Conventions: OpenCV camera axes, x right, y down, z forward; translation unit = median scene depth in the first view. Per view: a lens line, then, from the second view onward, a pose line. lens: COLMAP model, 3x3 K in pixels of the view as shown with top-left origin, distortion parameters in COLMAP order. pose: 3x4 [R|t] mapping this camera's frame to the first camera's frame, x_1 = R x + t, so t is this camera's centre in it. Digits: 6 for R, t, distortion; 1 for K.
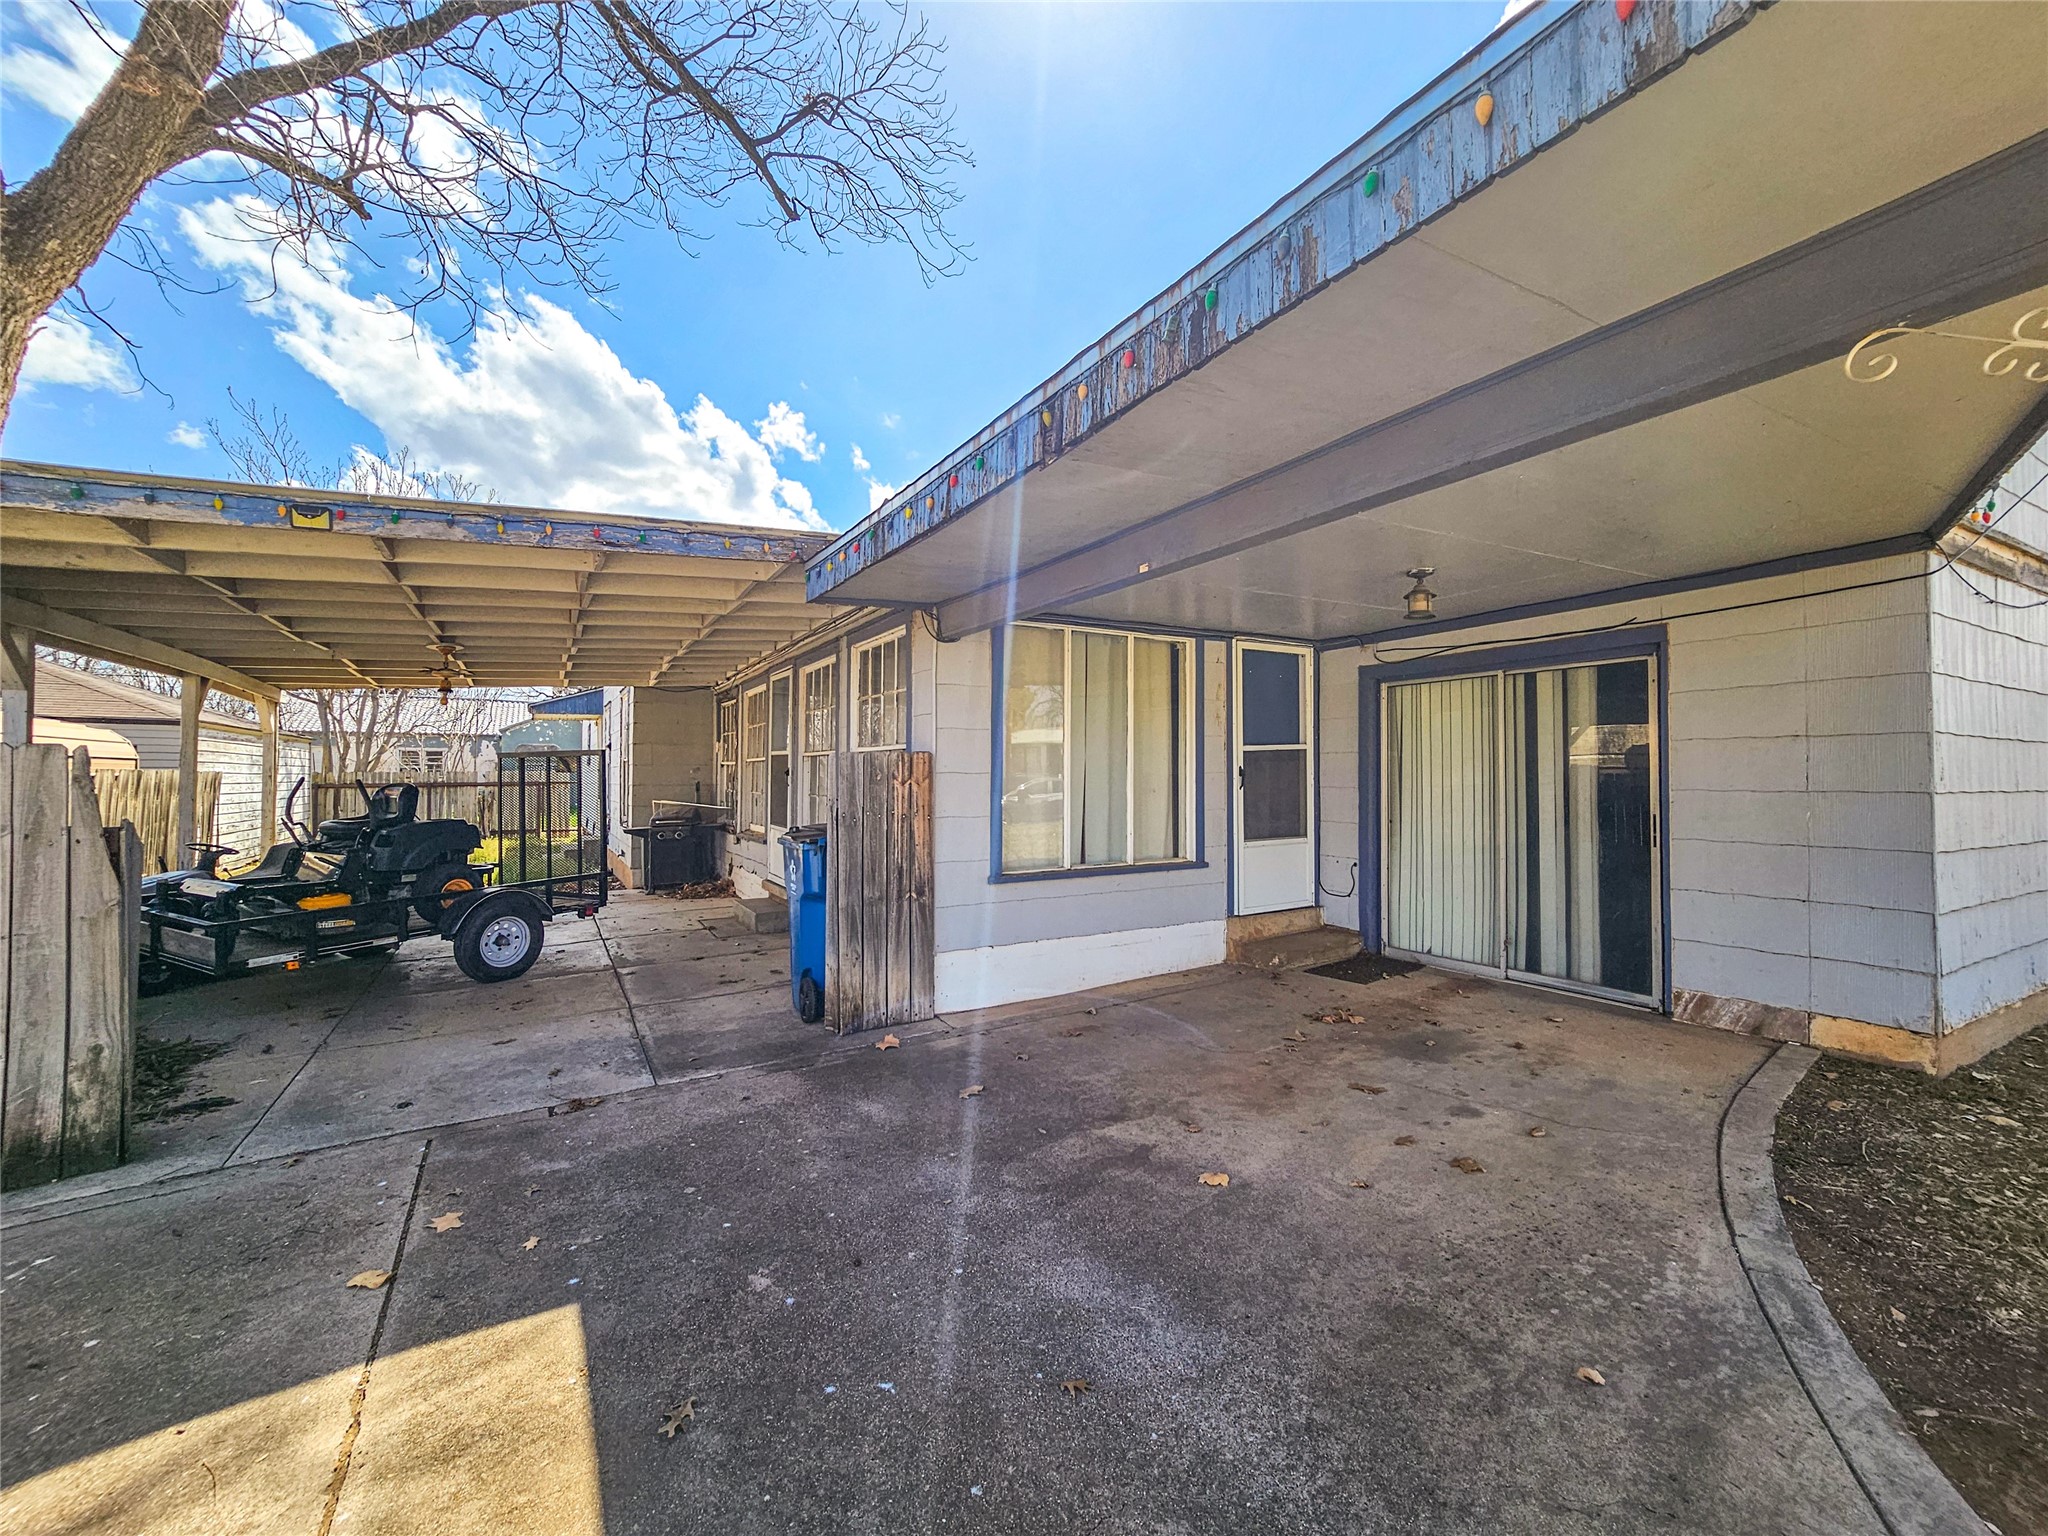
lens RADIAL K [[836.4, 0, 1025.3], [0, 836.4, 765.1], [0, 0, 1]] dist [-0.002197, 0.000224]
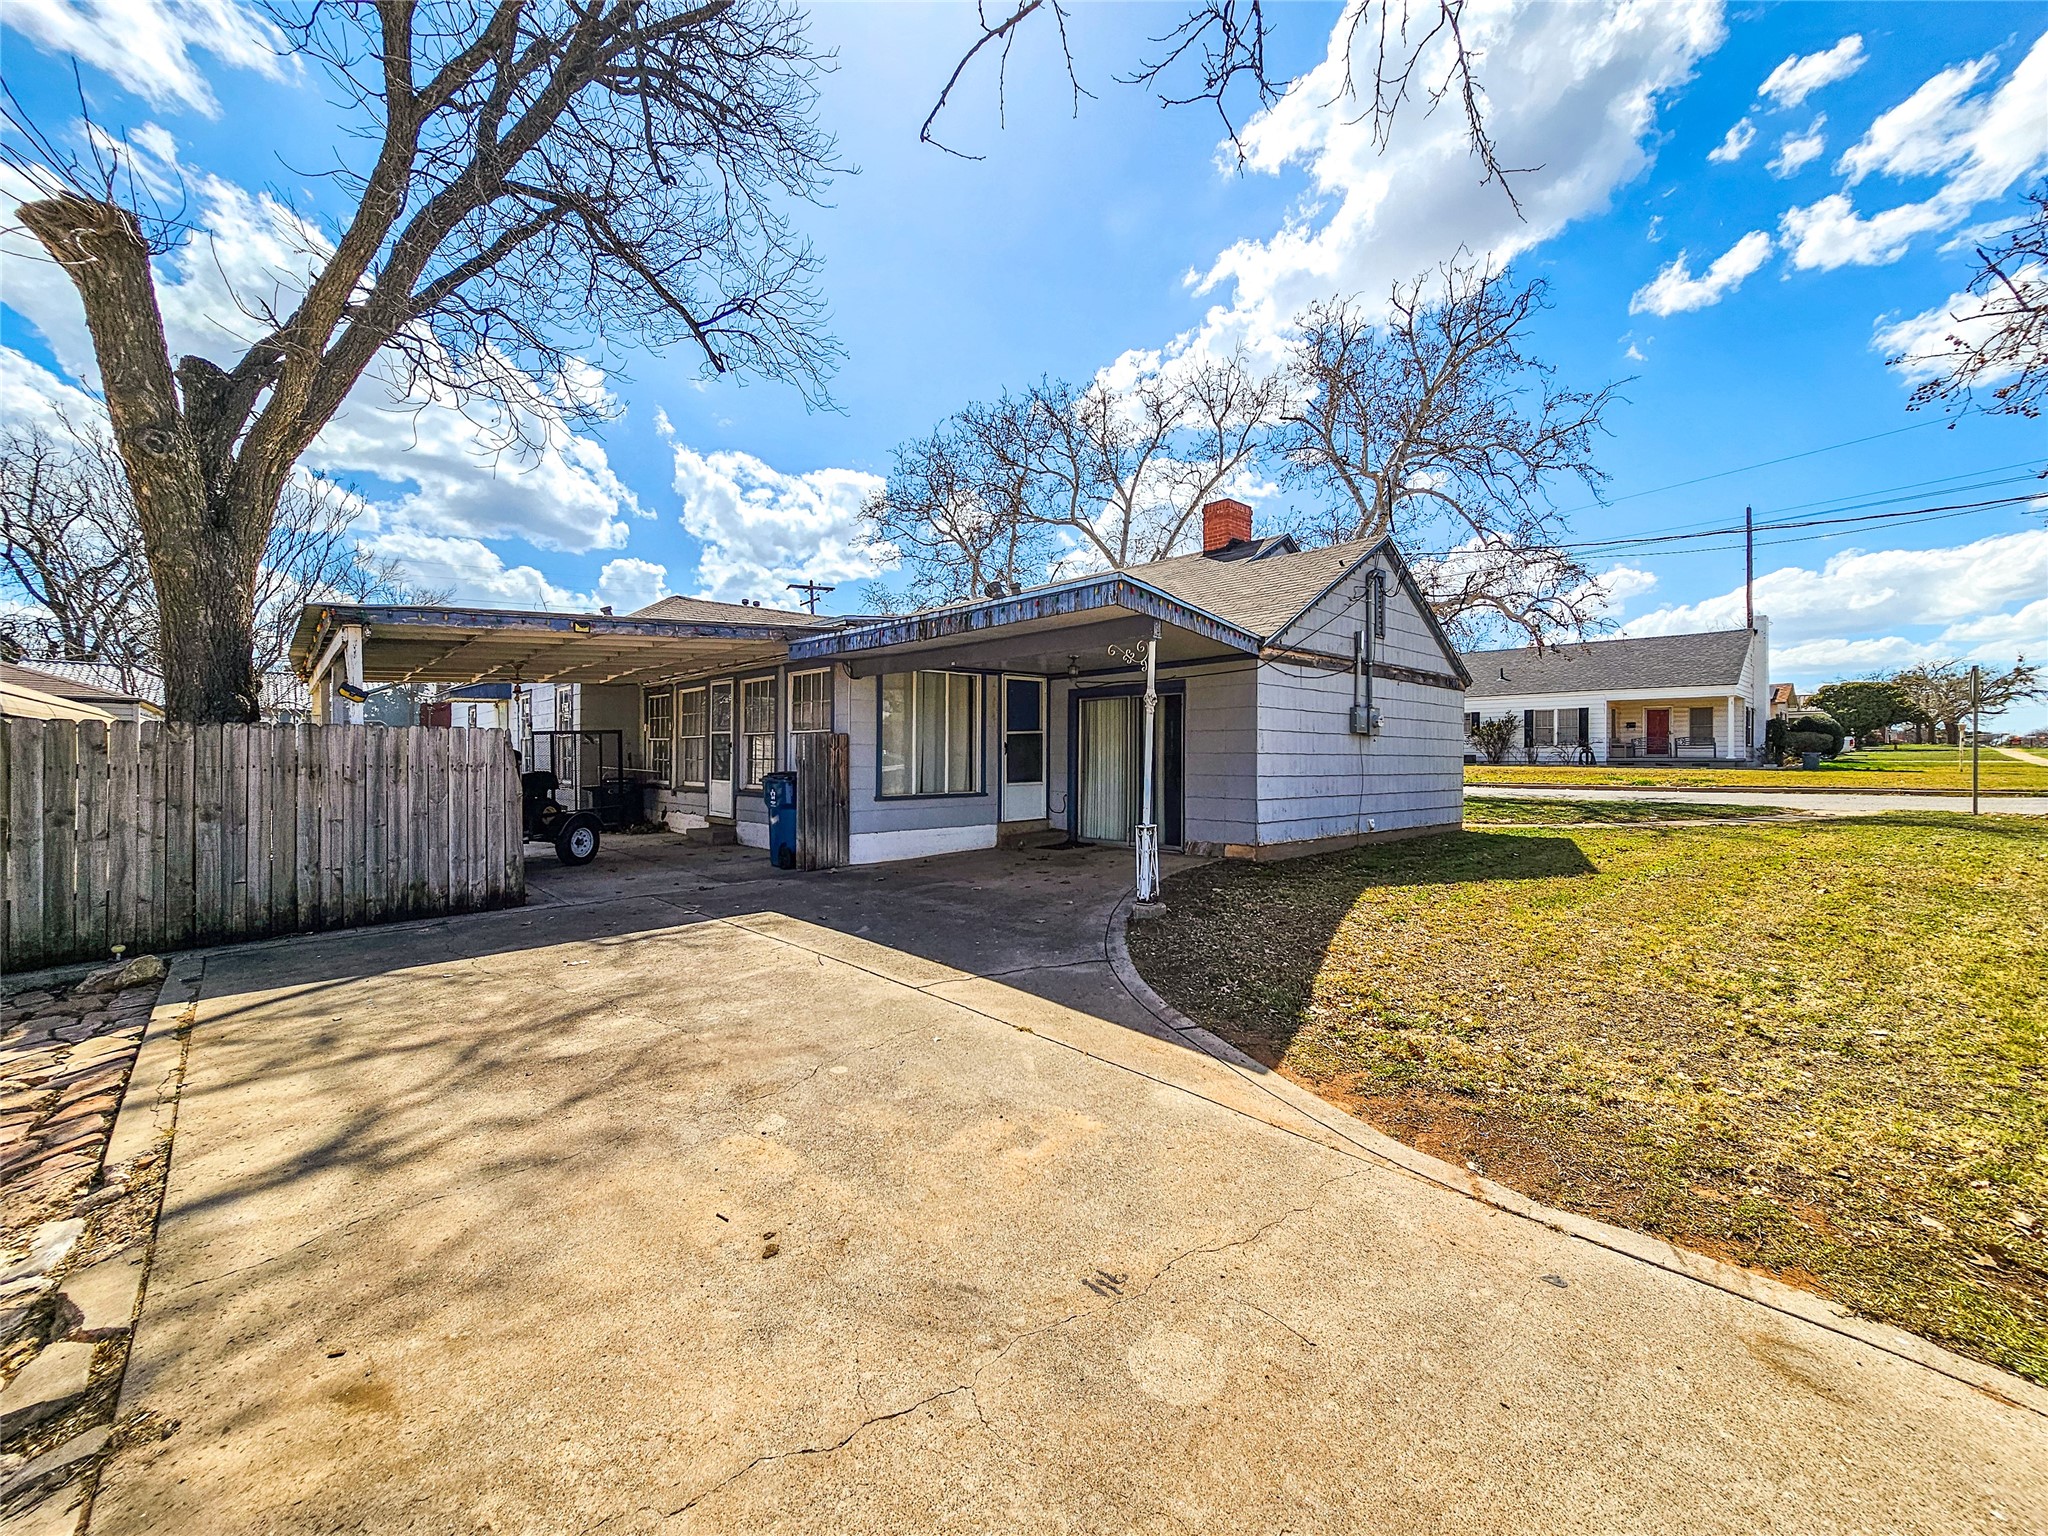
lens RADIAL K [[836.4, 0, 1024.0], [0, 836.4, 761.3], [0, 0, 1]] dist [-0.002197, 0.000224]
pose [[0.976087, 0.000971, 0.217378, -0.108555], [-0.005263, 0.999802, 0.019168, 0.007587], [-0.217317, -0.019854, 0.975899, -0.836947]]
